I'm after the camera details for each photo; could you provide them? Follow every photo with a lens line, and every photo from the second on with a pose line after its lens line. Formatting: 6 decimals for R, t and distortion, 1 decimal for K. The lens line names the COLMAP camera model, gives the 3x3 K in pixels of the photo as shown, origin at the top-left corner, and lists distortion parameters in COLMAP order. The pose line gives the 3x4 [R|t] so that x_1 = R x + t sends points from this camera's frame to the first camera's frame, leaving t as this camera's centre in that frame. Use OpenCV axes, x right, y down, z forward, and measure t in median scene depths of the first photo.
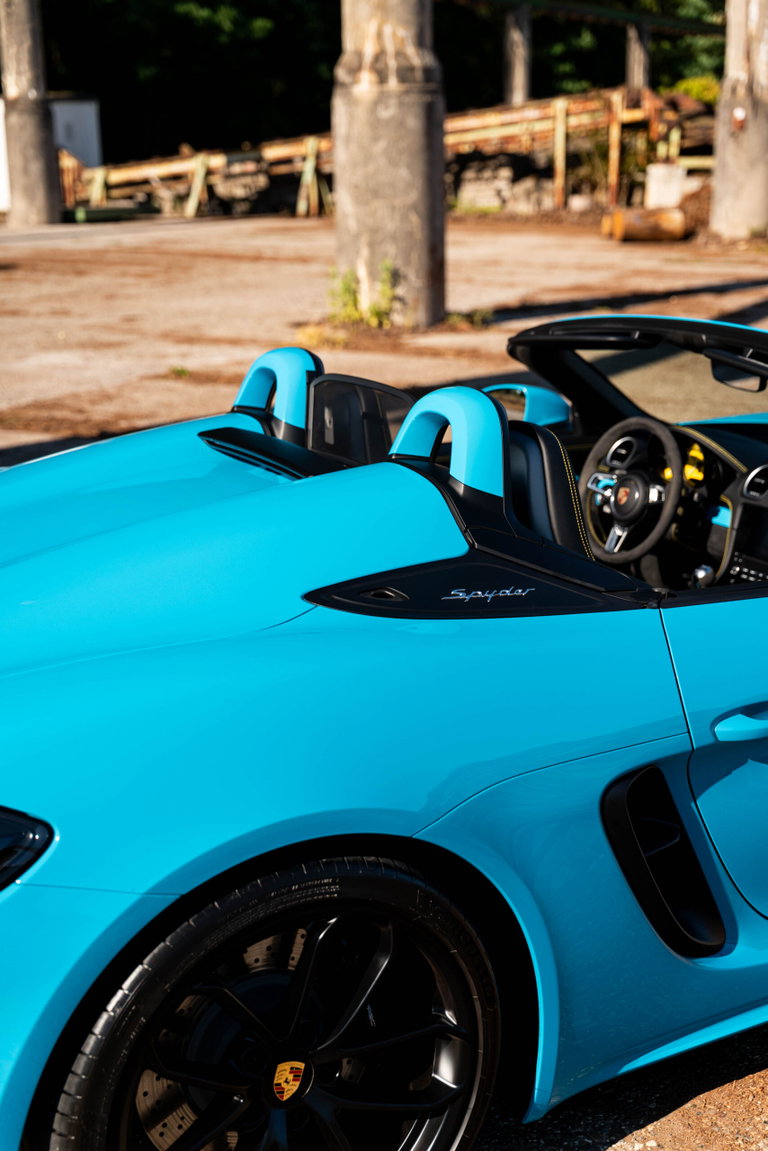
lens RADIAL K [[1564.1, 0, 404.6], [0, 1564.1, 585.4], [0, 0, 1]] dist [0.035359, 0.000000]
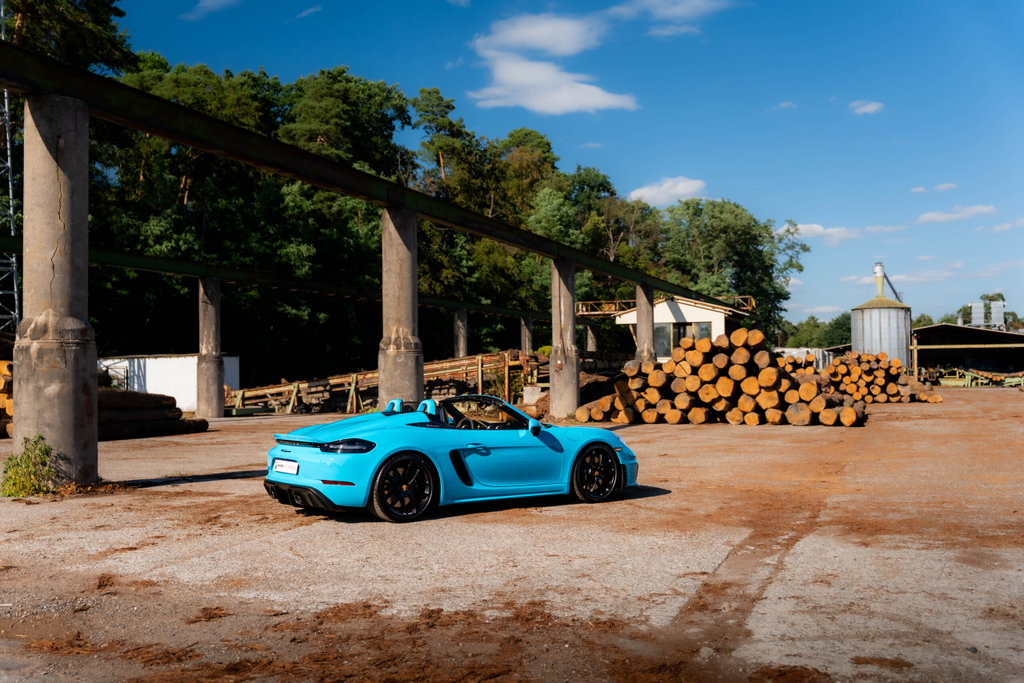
lens RADIAL K [[1016.5, 0, 508.7], [0, 1016.5, 338.2], [0, 0, 1]] dist [-0.033364, 0.000000]
pose [[0.993888, 0.002930, 0.110358, -0.018315], [0.031661, 0.950092, -0.310360, 0.178808], [-0.105760, 0.311957, 0.944192, -0.575039]]
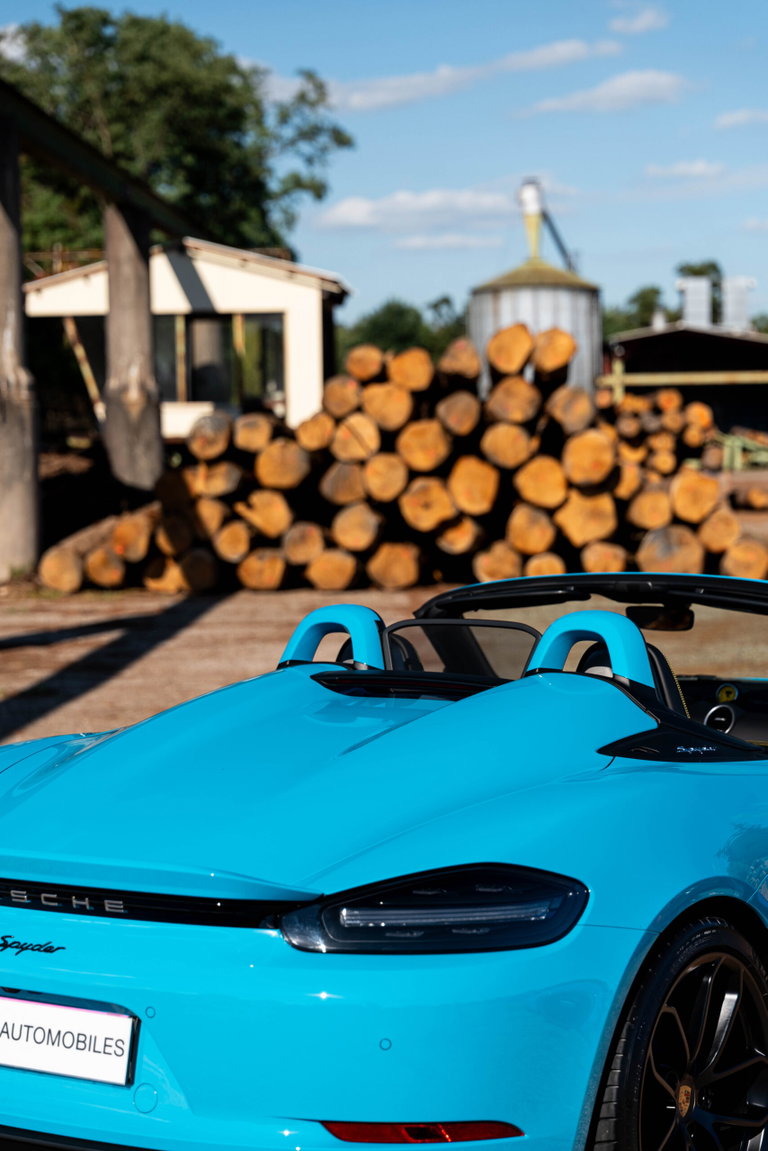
lens RADIAL K [[2430.4, 0, 386.7], [0, 2430.4, 571.7], [0, 0, 1]] dist [0.027942, 0.000000]
pose [[0.904345, -0.031129, 0.425665, -0.187942], [0.127498, 0.971500, -0.199829, 0.042265], [-0.407313, 0.234986, 0.882540, -0.131148]]
